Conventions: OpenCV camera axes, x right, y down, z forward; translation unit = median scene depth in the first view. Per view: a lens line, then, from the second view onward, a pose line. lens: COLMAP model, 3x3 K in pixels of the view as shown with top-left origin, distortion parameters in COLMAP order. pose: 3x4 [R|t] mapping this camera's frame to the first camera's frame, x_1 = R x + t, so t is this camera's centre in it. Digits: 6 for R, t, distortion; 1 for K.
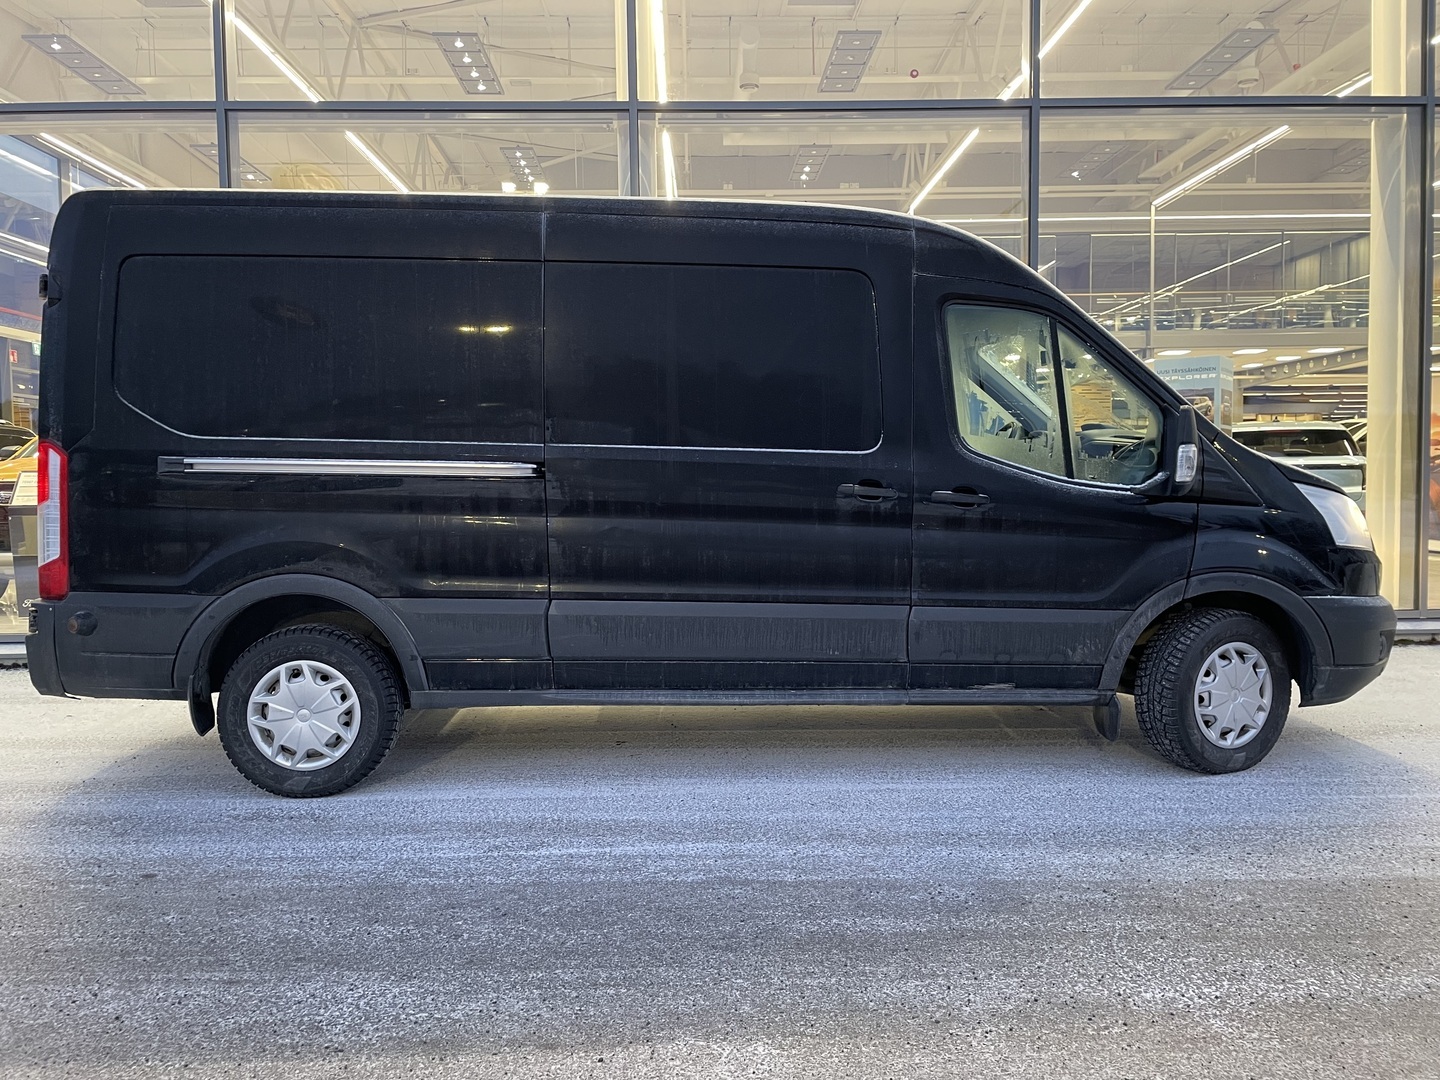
lens RADIAL K [[1107.1, 0, 721.6], [0, 1107.1, 541.1], [0, 0, 1]] dist [0.050491, -0.060177]
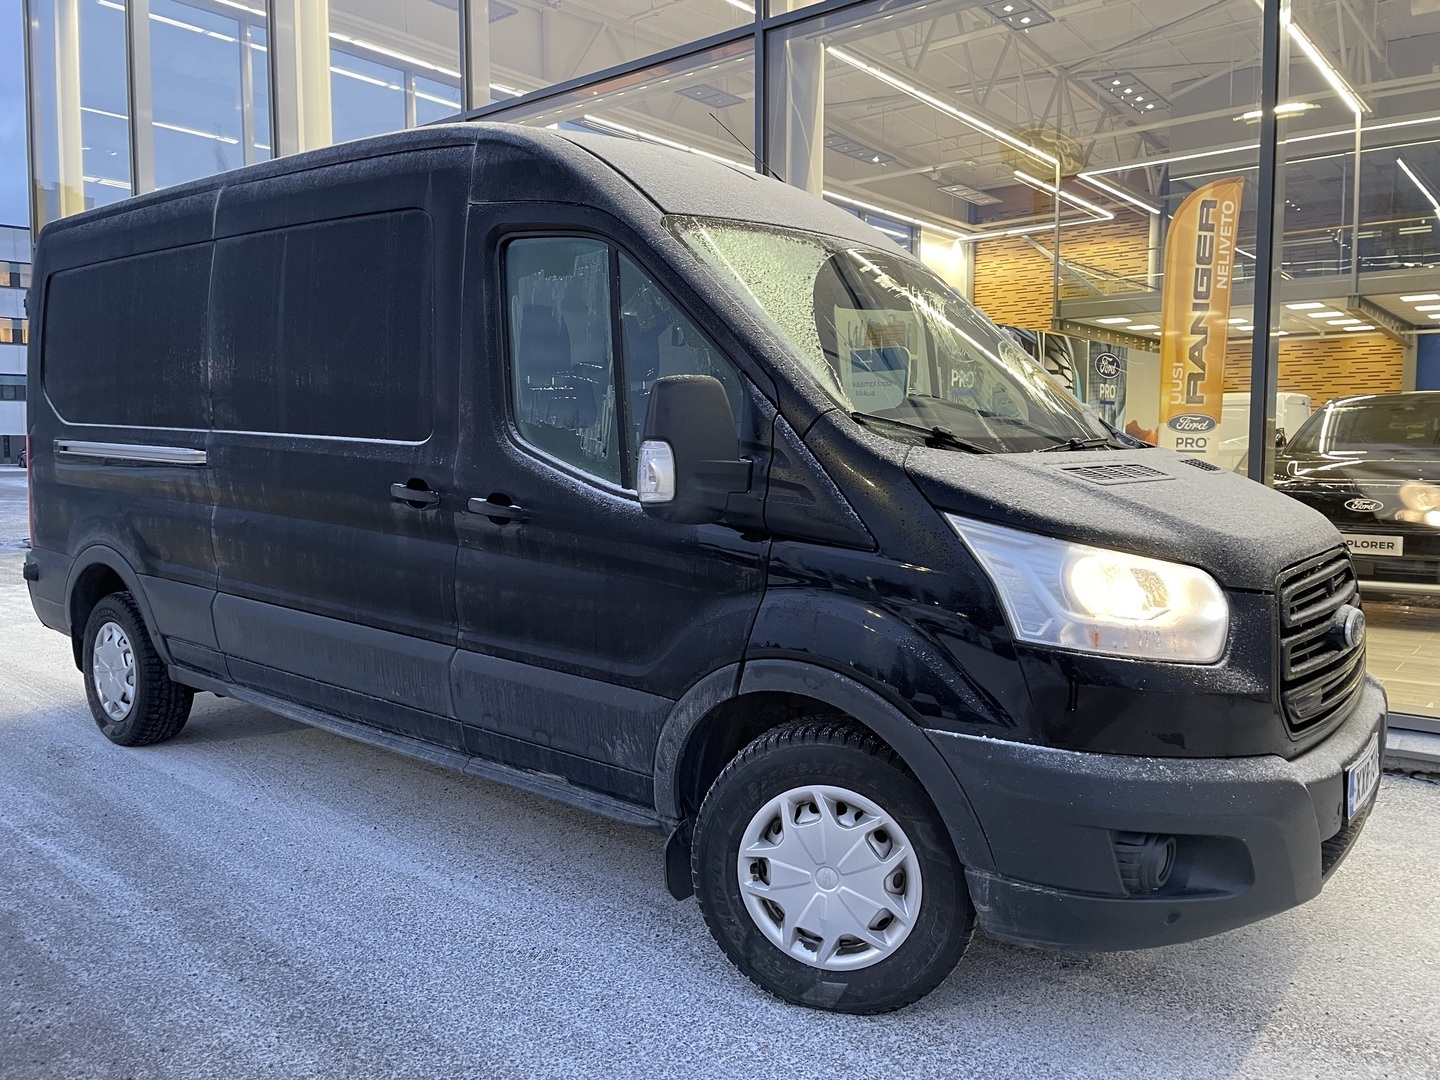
lens RADIAL K [[1107.1, 0, 715.1], [0, 1107.1, 534.5], [0, 0, 1]] dist [0.050491, -0.060177]
pose [[0.748122, 0.066772, -0.660193, 0.800208], [-0.050765, 0.997768, 0.043388, -0.060433], [0.661617, 0.001056, 0.749842, 0.549183]]
